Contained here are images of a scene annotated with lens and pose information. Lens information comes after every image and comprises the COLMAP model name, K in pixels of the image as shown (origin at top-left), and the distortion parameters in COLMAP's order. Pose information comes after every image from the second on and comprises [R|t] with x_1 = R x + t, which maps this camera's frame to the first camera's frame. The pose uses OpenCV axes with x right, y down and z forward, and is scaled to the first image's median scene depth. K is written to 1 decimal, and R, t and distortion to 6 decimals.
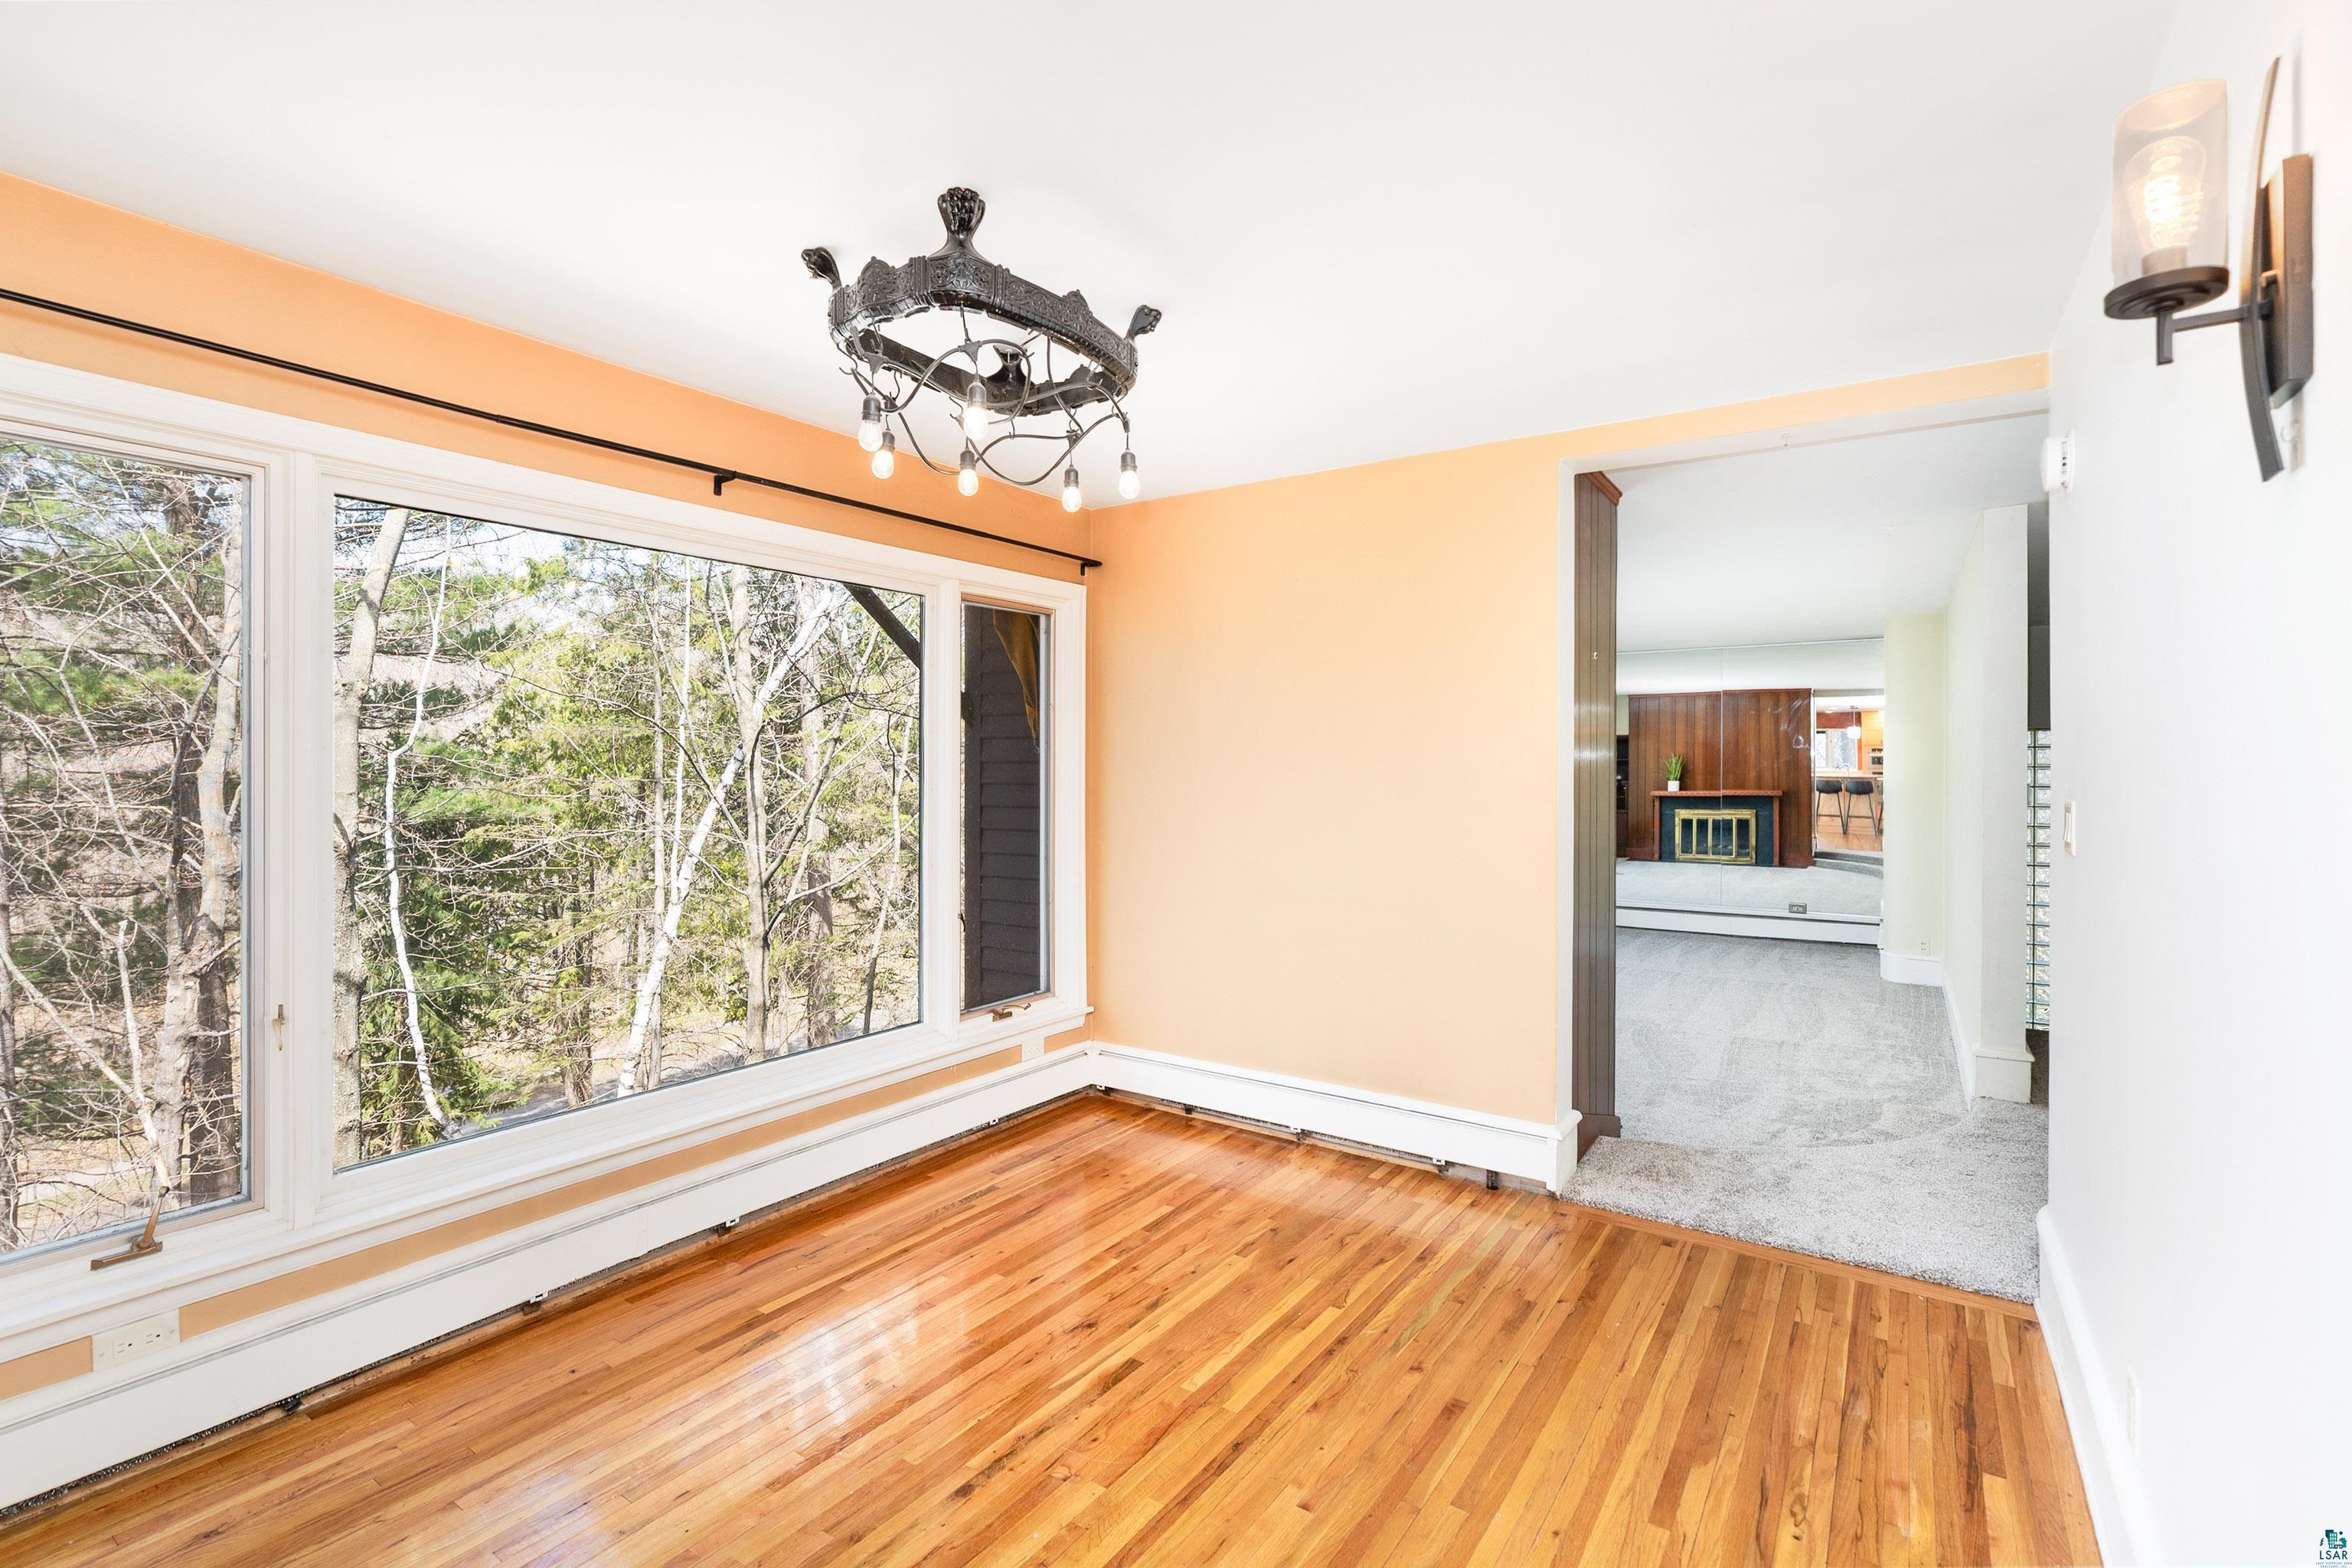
lens RADIAL K [[1061.0, 0, 1171.9], [0, 1061.0, 767.0], [0, 0, 1]] dist [-0.000904, -0.000356]
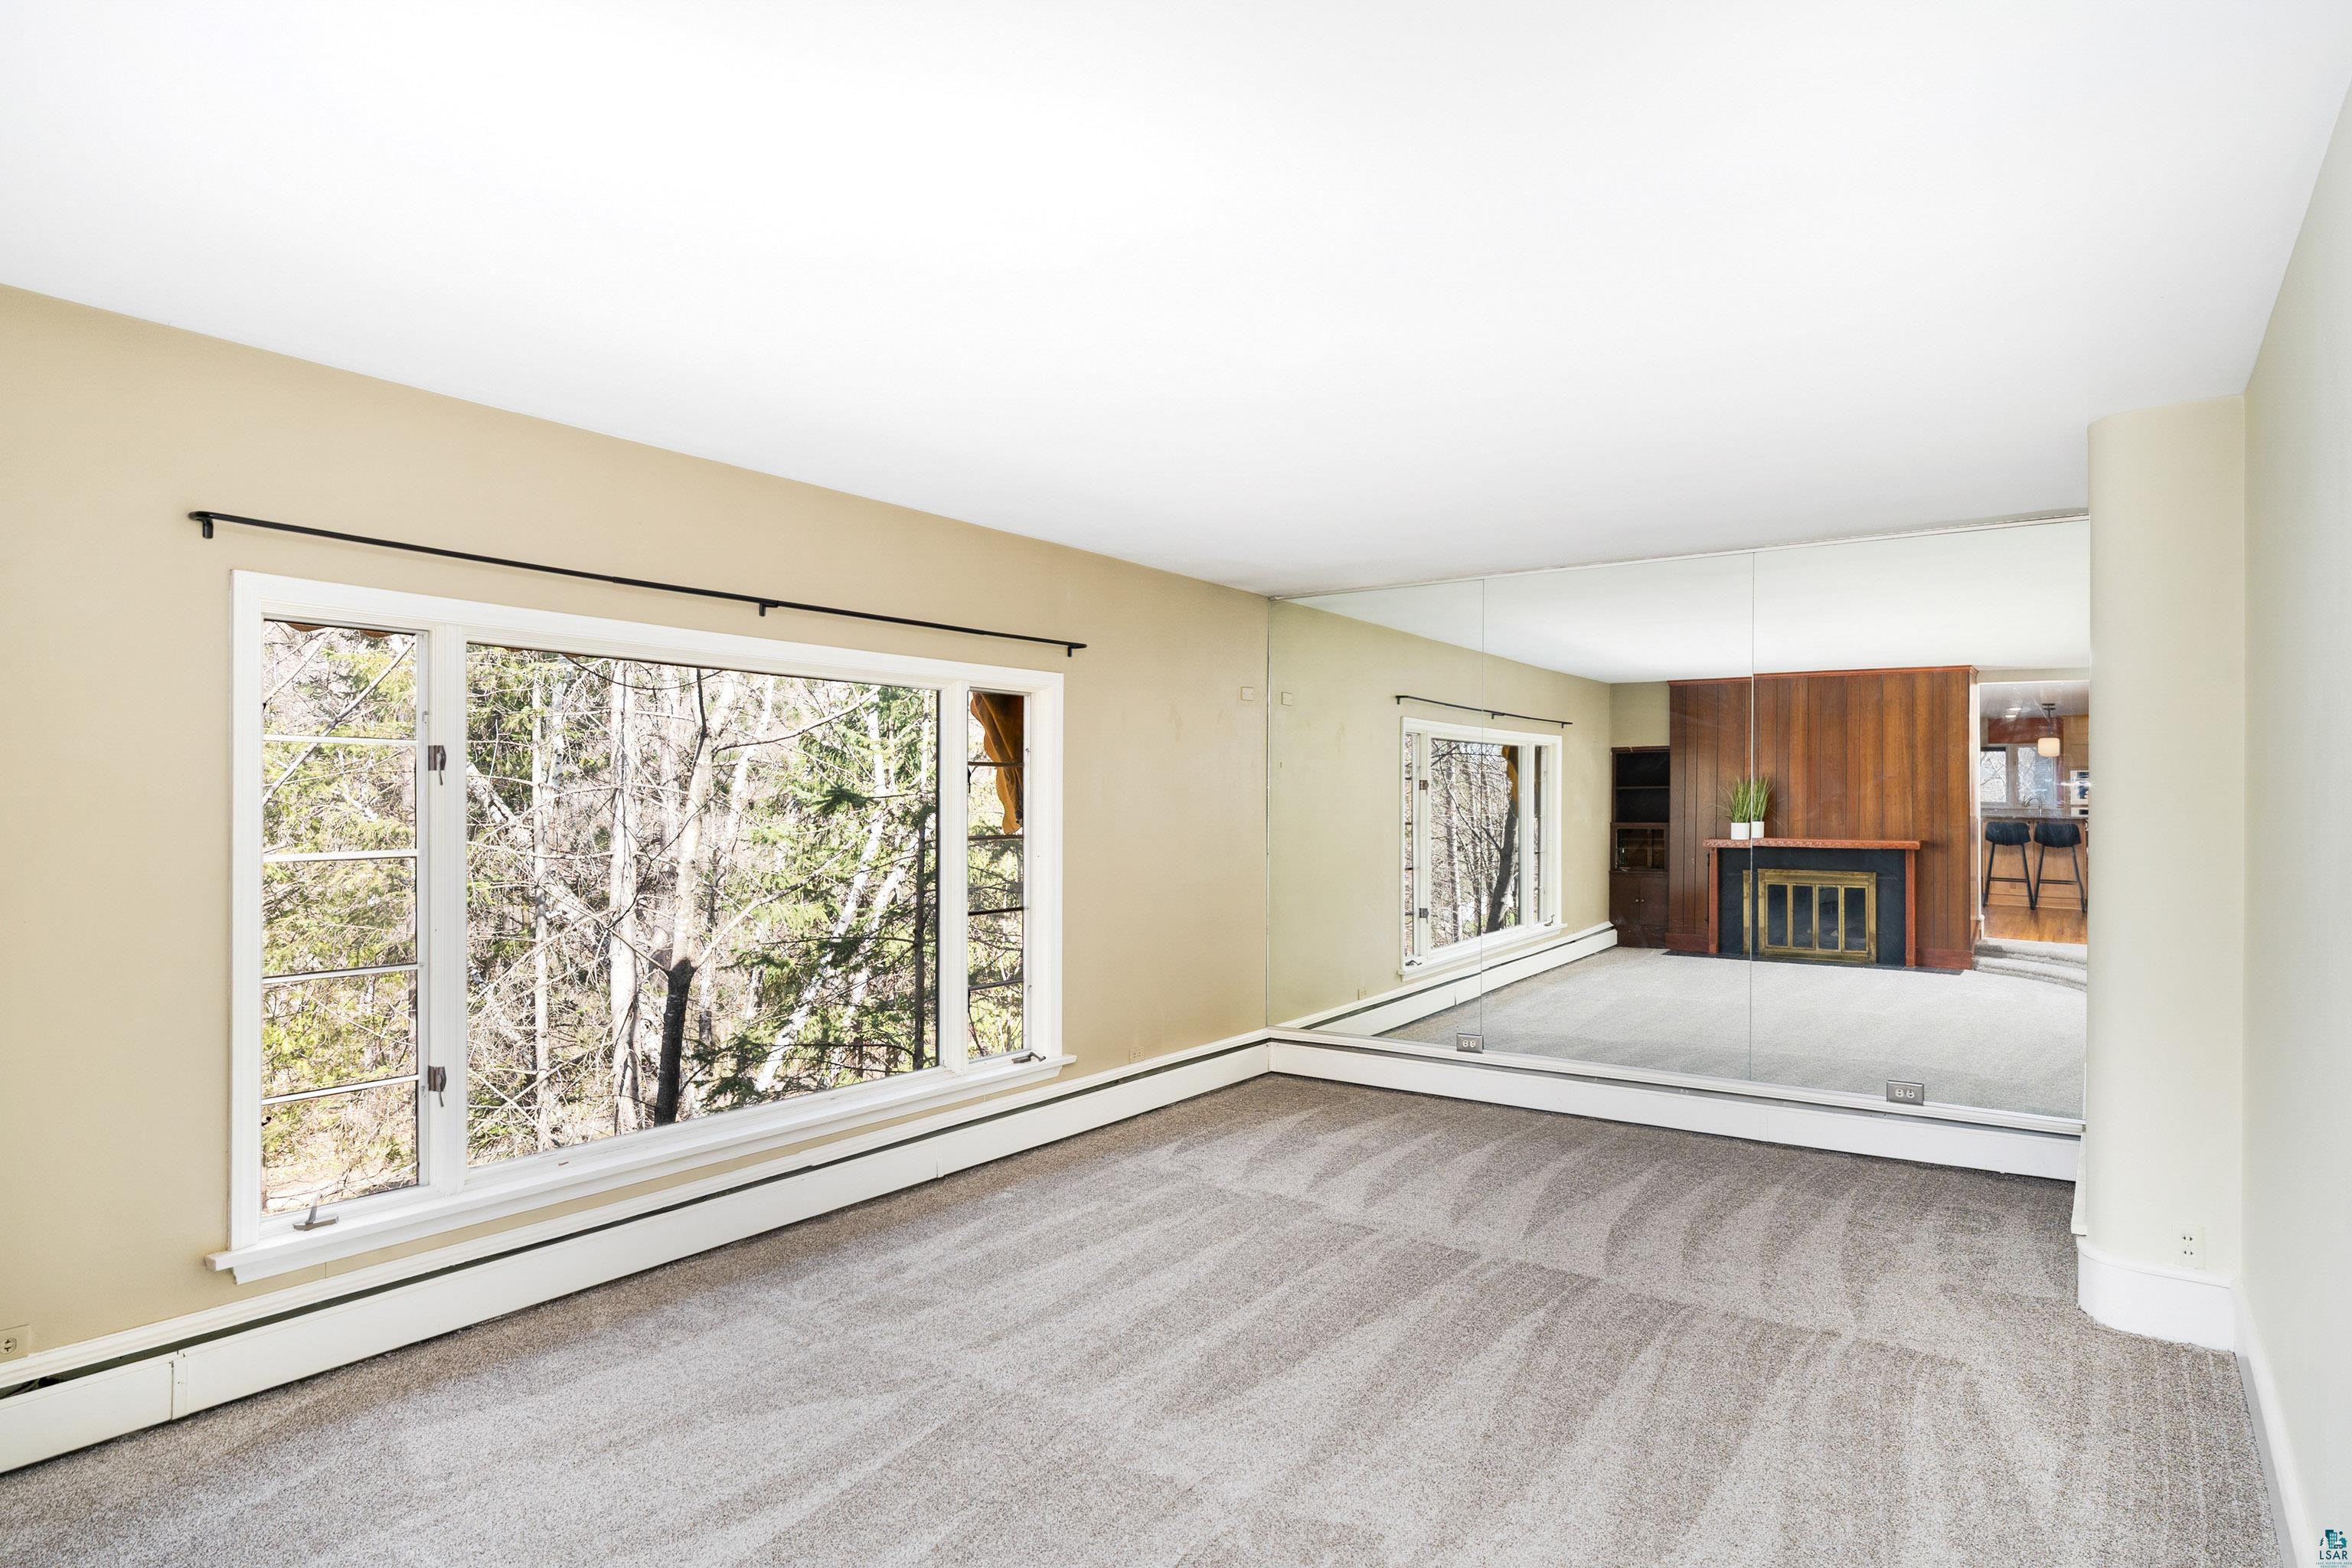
lens RADIAL K [[1324.9, 0, 1177.4], [0, 1324.9, 770.5], [0, 0, 1]] dist [-0.002159, 0.001506]
pose [[0.999846, 0.006680, -0.016207, 0.164054], [-0.007123, 0.999597, -0.027480, 0.005958], [0.016017, 0.027591, 0.999491, 0.239111]]
